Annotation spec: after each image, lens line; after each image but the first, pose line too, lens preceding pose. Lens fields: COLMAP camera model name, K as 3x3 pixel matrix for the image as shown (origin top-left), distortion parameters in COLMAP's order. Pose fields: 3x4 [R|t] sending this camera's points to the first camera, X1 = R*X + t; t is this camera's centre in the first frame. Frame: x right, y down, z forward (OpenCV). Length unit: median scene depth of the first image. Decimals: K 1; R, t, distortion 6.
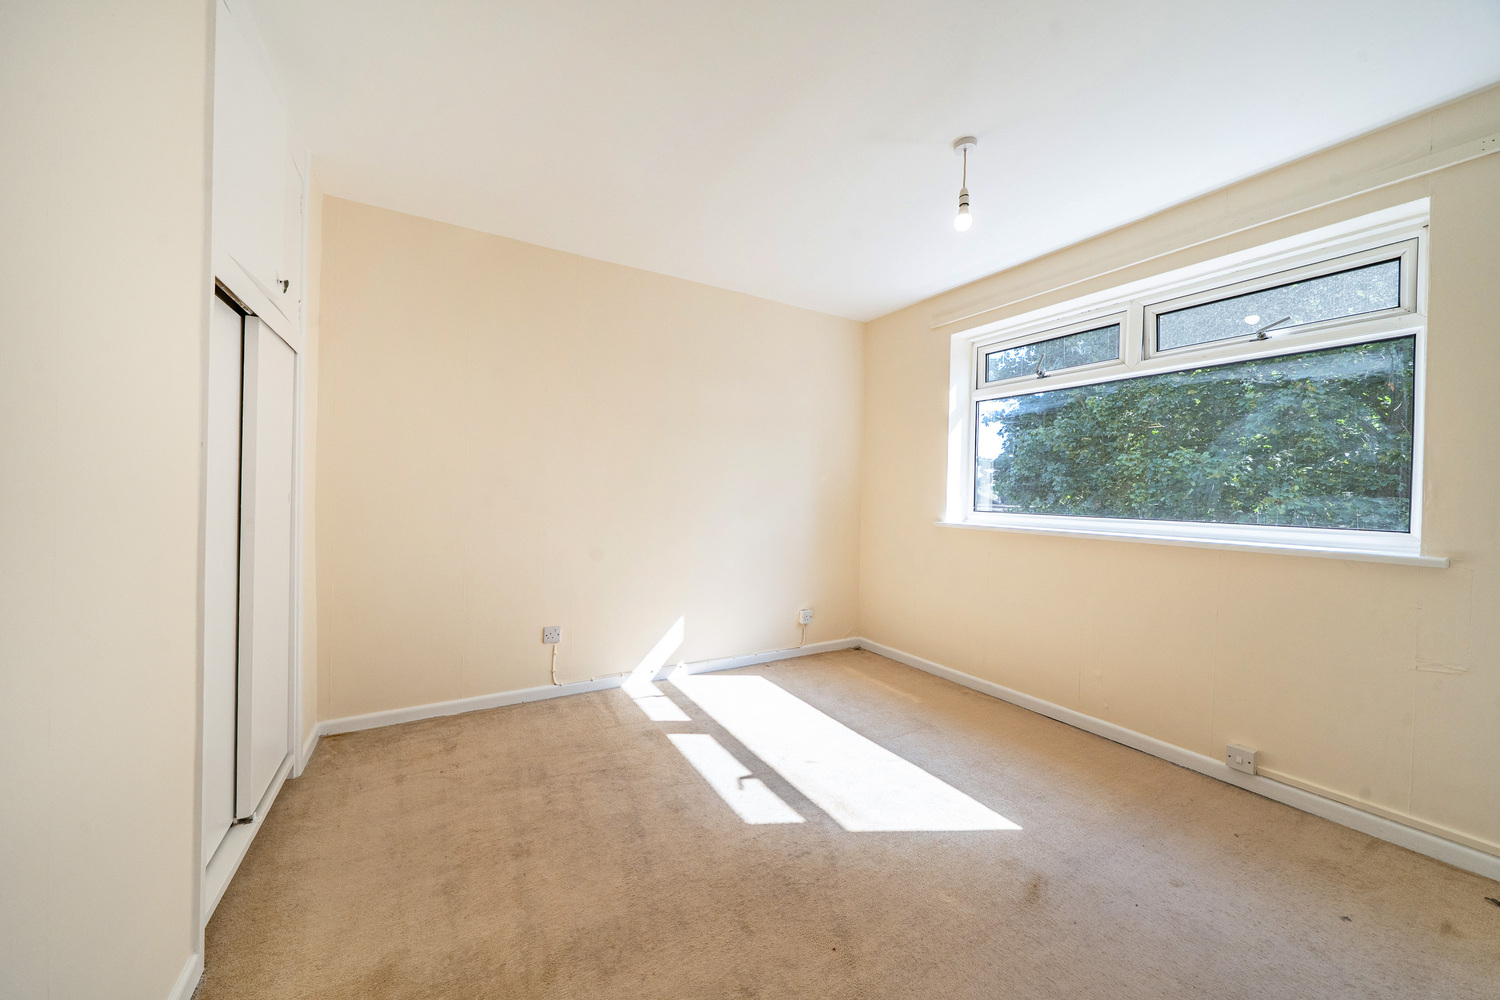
lens RADIAL K [[541.6, 0, 744.9], [0, 541.6, 497.1], [0, 0, 1]] dist [0.000737, 0.000024]
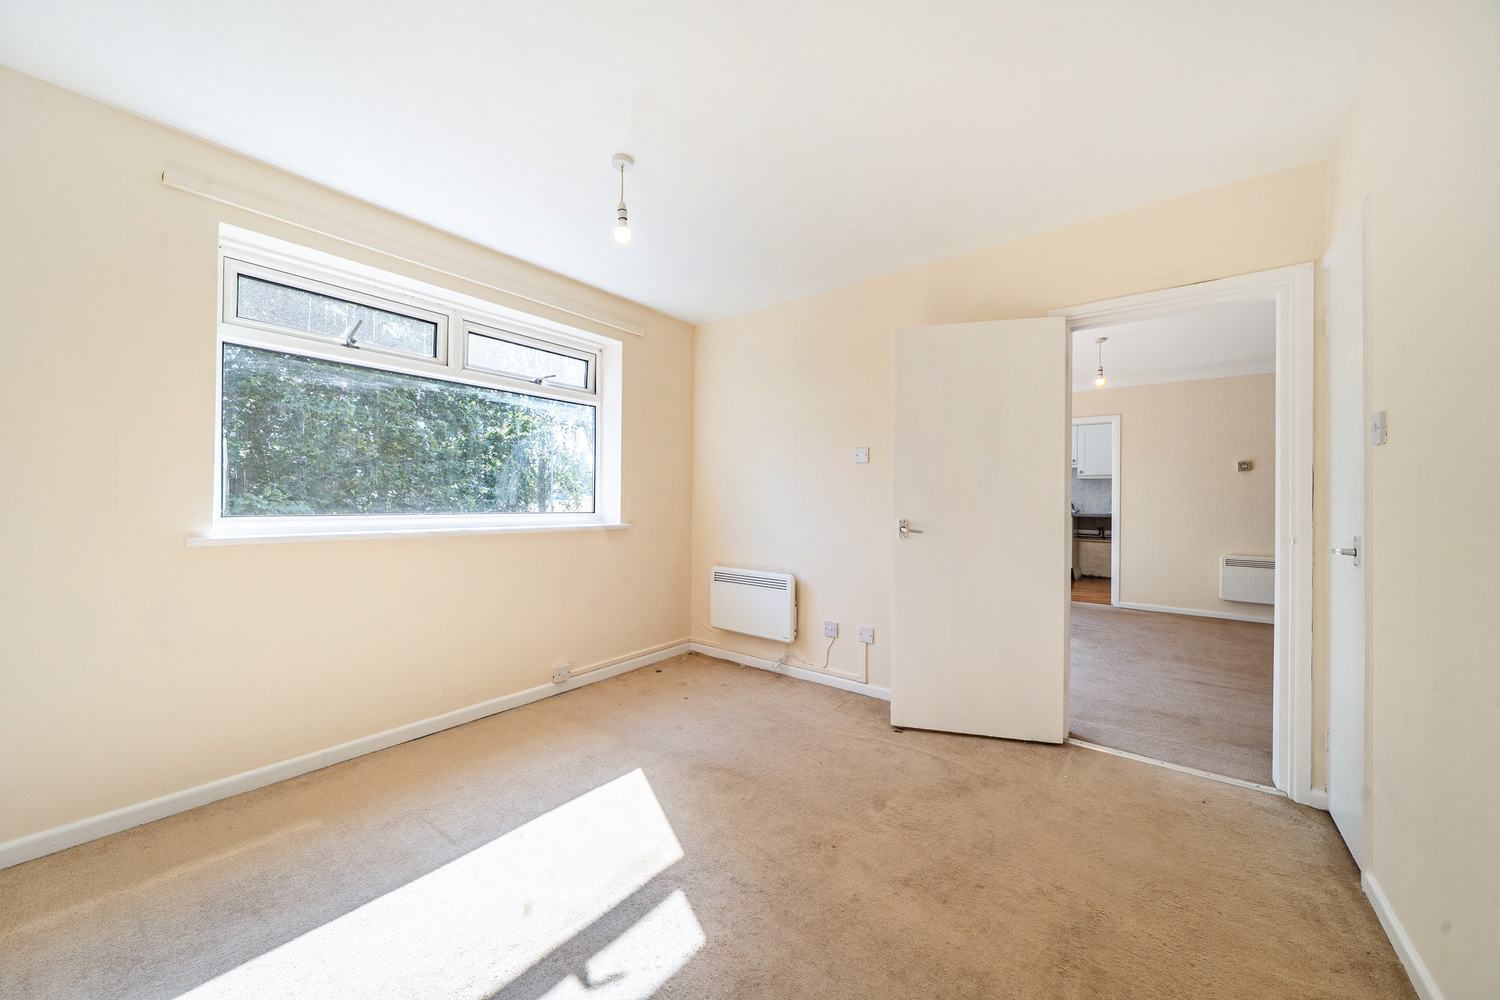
lens RADIAL K [[541.6, 0, 744.9], [0, 541.6, 497.1], [0, 0, 1]] dist [0.000737, 0.000024]
pose [[-0.363729, -0.020926, 0.931270, -0.590877], [-0.007443, 0.999781, 0.019559, -0.022184], [-0.931475, 0.000183, -0.363805, 1.032286]]
